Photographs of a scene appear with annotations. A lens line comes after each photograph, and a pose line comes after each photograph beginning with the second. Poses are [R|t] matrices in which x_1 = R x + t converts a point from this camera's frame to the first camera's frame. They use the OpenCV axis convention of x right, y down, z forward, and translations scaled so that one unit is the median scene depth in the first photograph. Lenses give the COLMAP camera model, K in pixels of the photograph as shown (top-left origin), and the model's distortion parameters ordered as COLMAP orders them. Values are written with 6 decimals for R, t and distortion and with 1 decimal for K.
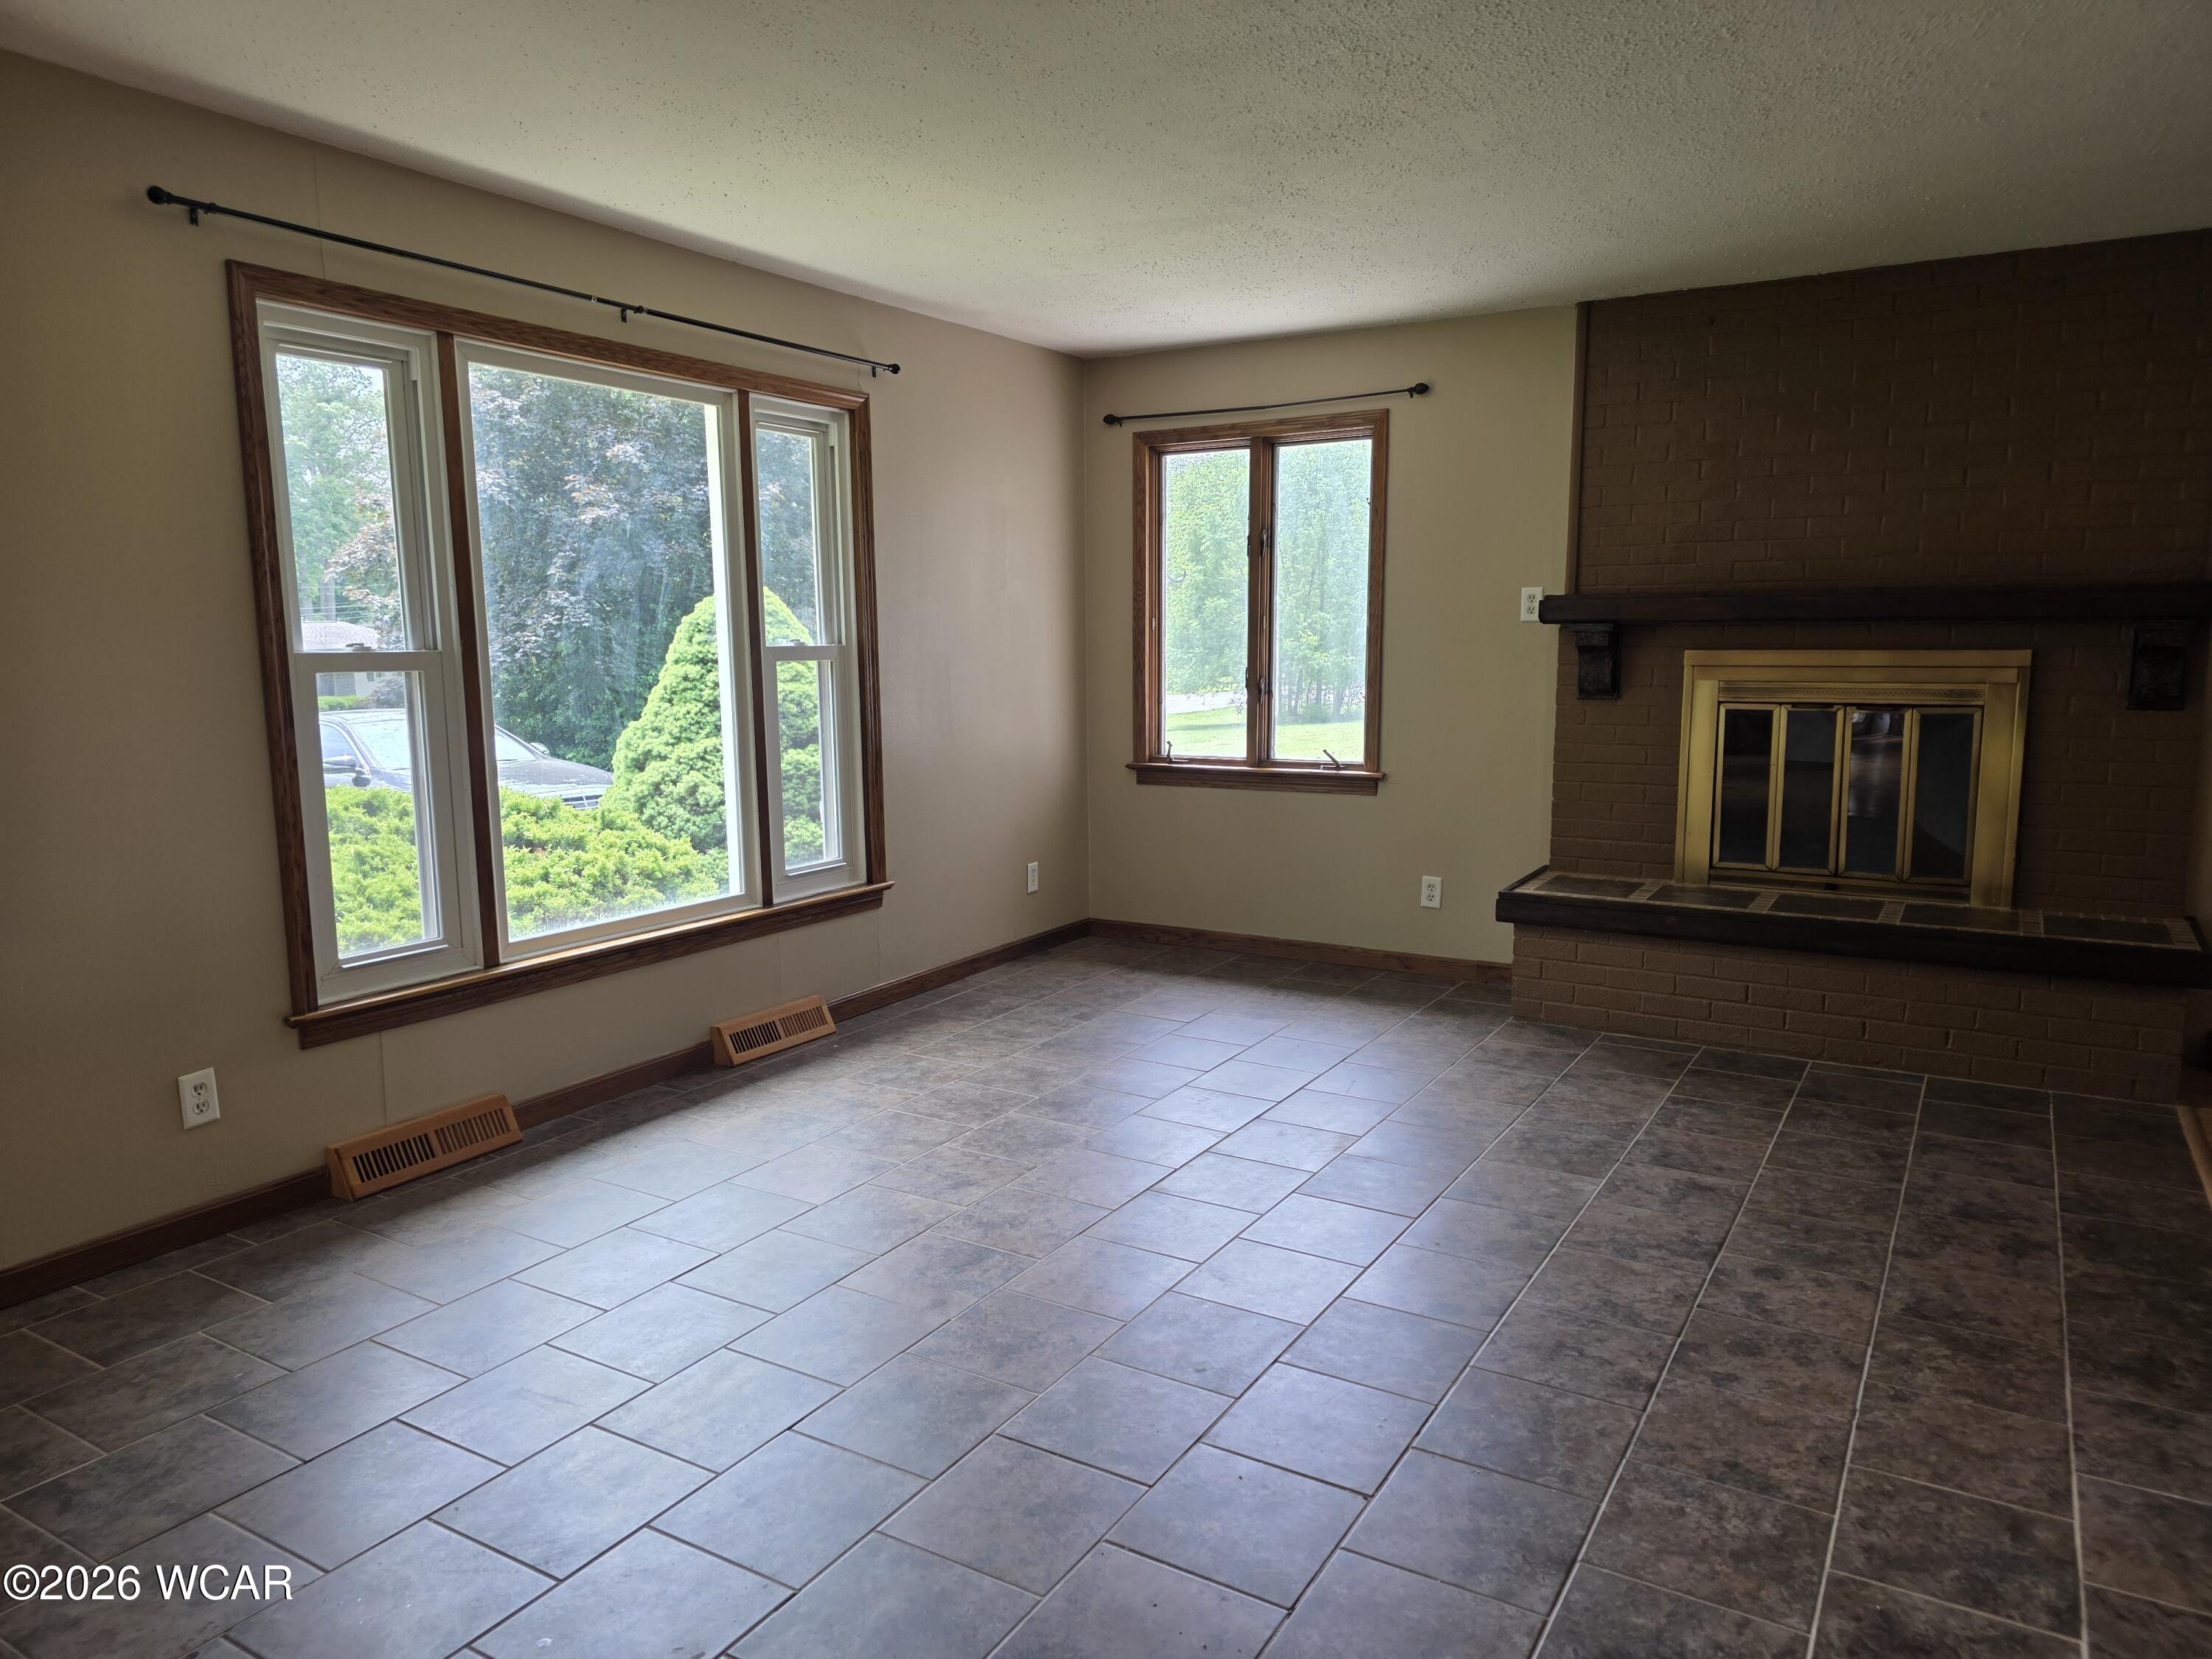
lens RADIAL K [[1477.9, 0, 1115.8], [0, 1477.9, 819.4], [0, 0, 1]] dist [0.037378, -0.017460]
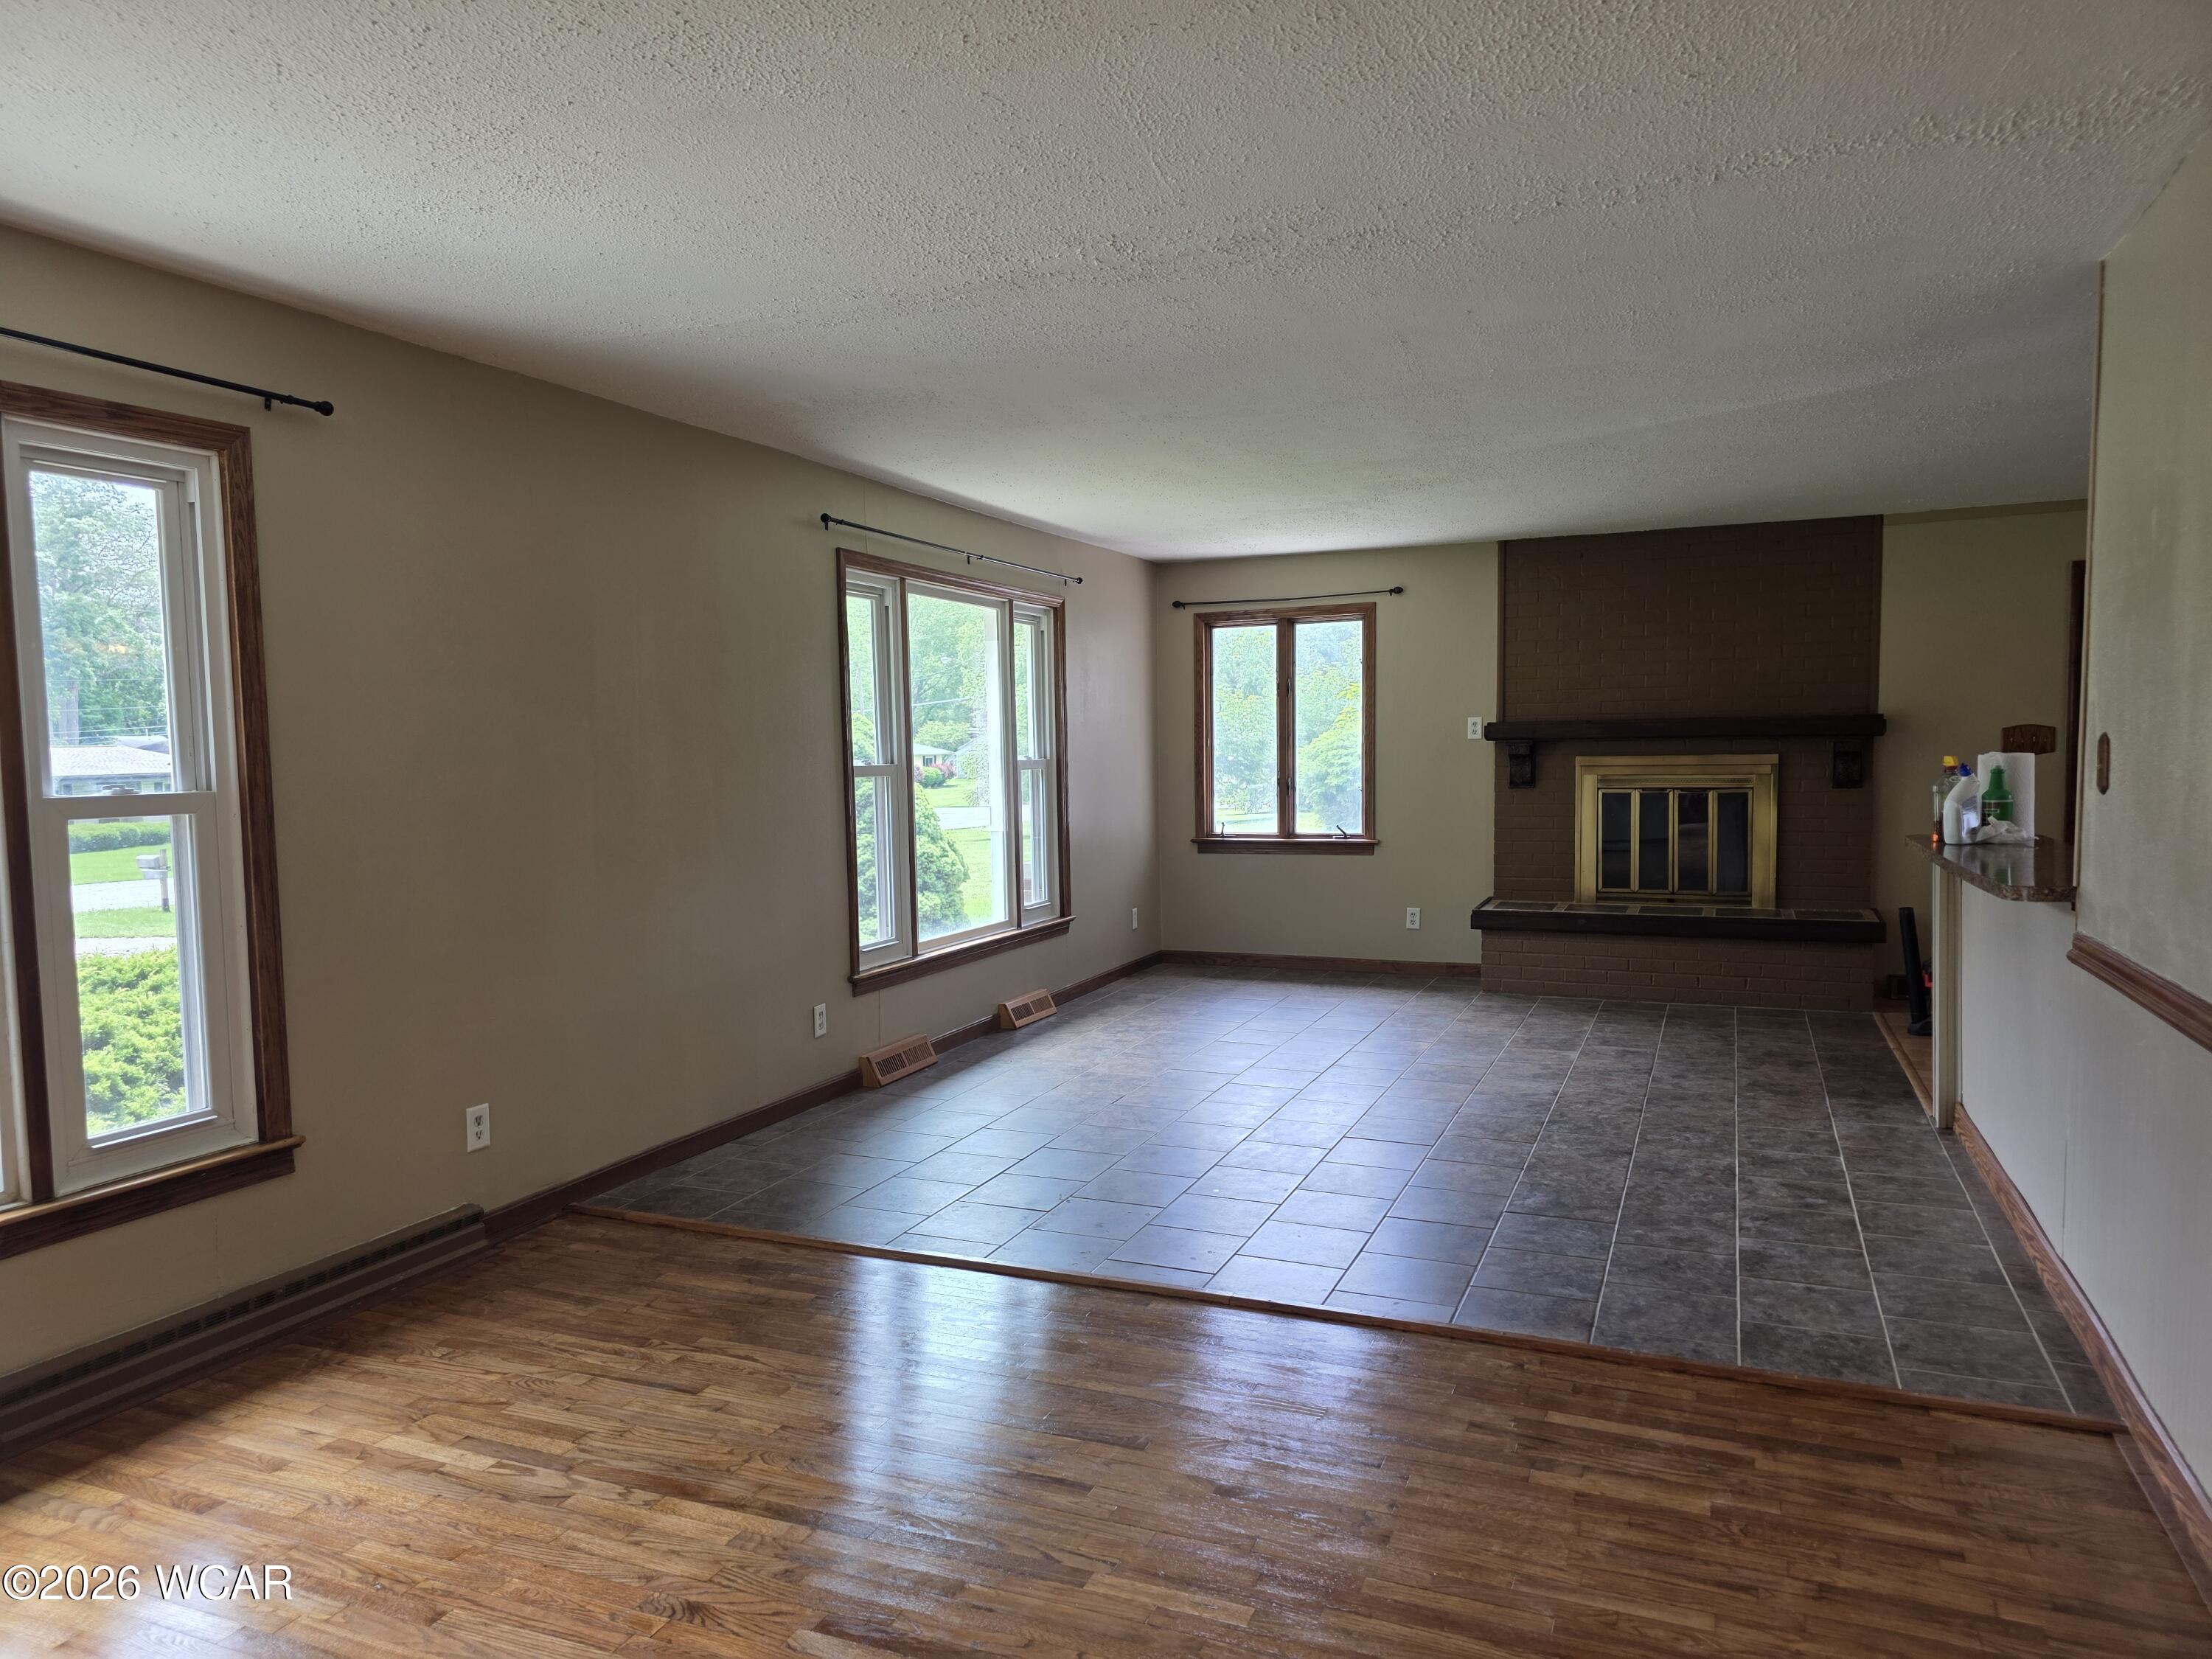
lens RADIAL K [[1483.2, 0, 1106.0], [0, 1483.2, 829.5], [0, 0, 1]] dist [0.083642, -0.088601]
pose [[0.989350, -0.016828, 0.144582, -0.342878], [0.027105, 0.997220, -0.069406, 0.061044], [-0.143012, 0.072585, 0.987056, -0.499130]]
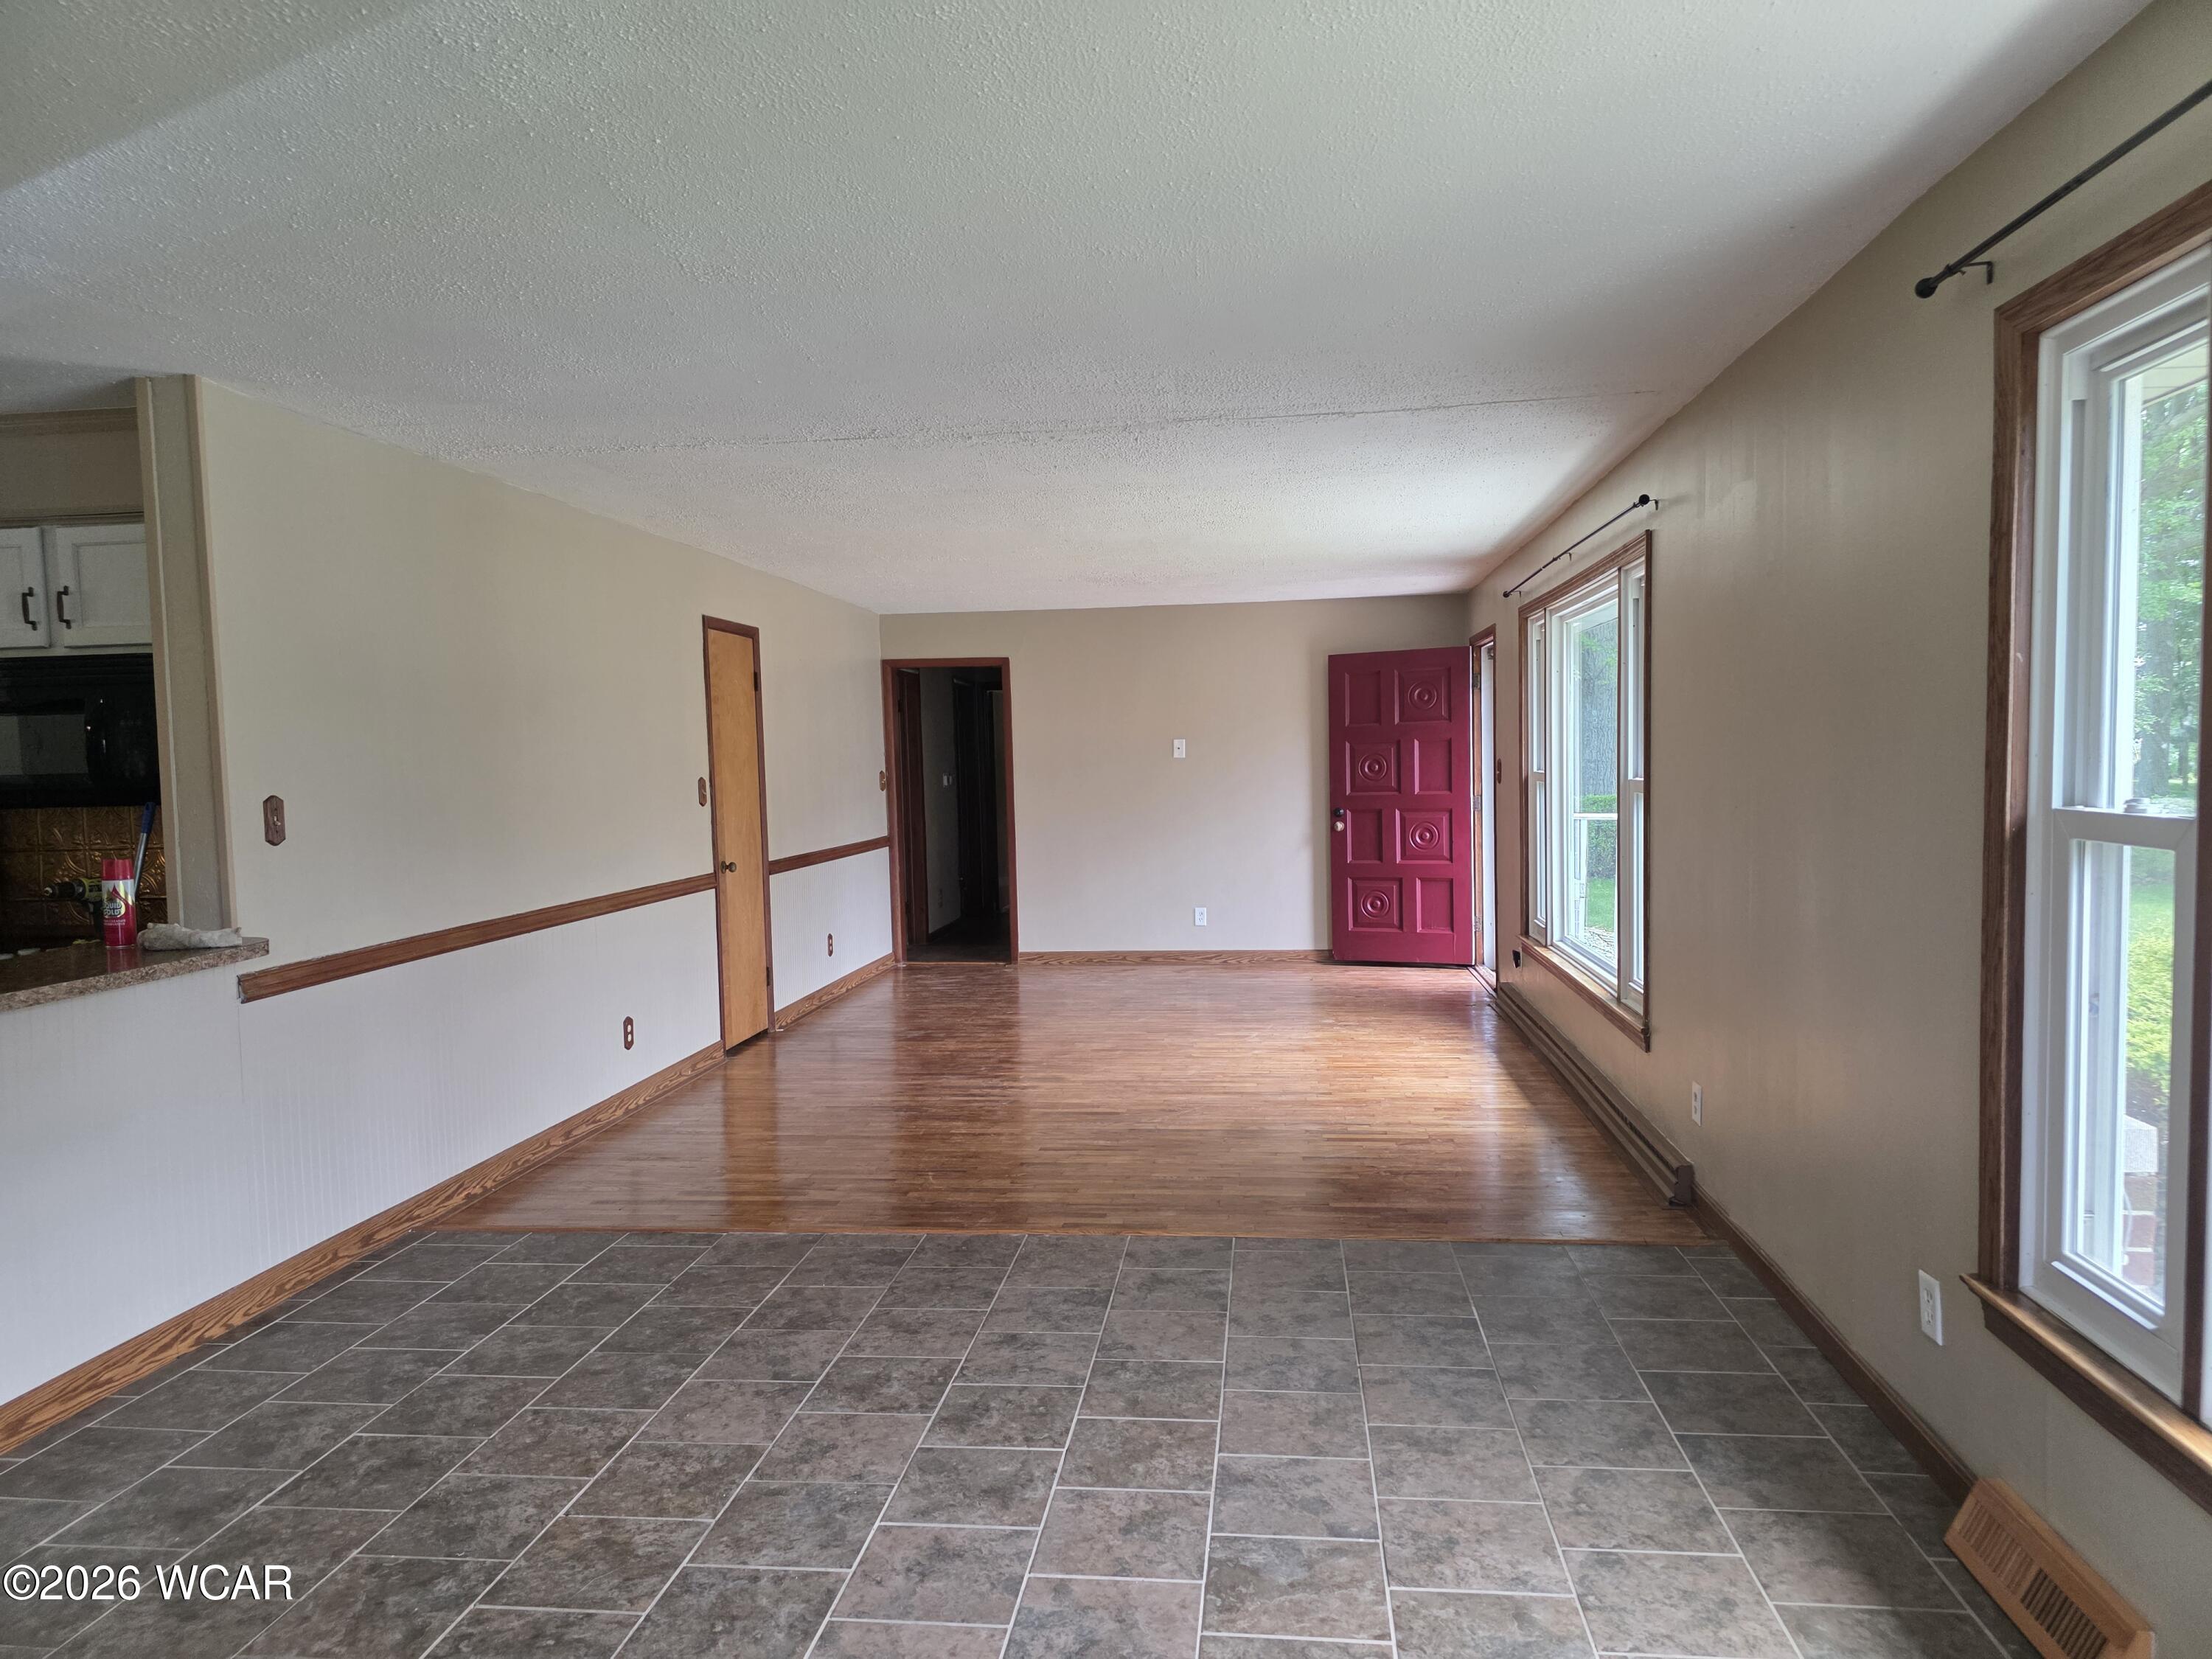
lens RADIAL K [[1483.2, 0, 1106.0], [0, 1483.2, 829.5], [0, 0, 1]] dist [0.083642, -0.088601]
pose [[-0.911100, 0.048574, -0.409312, 0.105678], [-0.023100, 0.985454, 0.168366, -0.142885], [0.411537, 0.162853, -0.896725, 0.986110]]
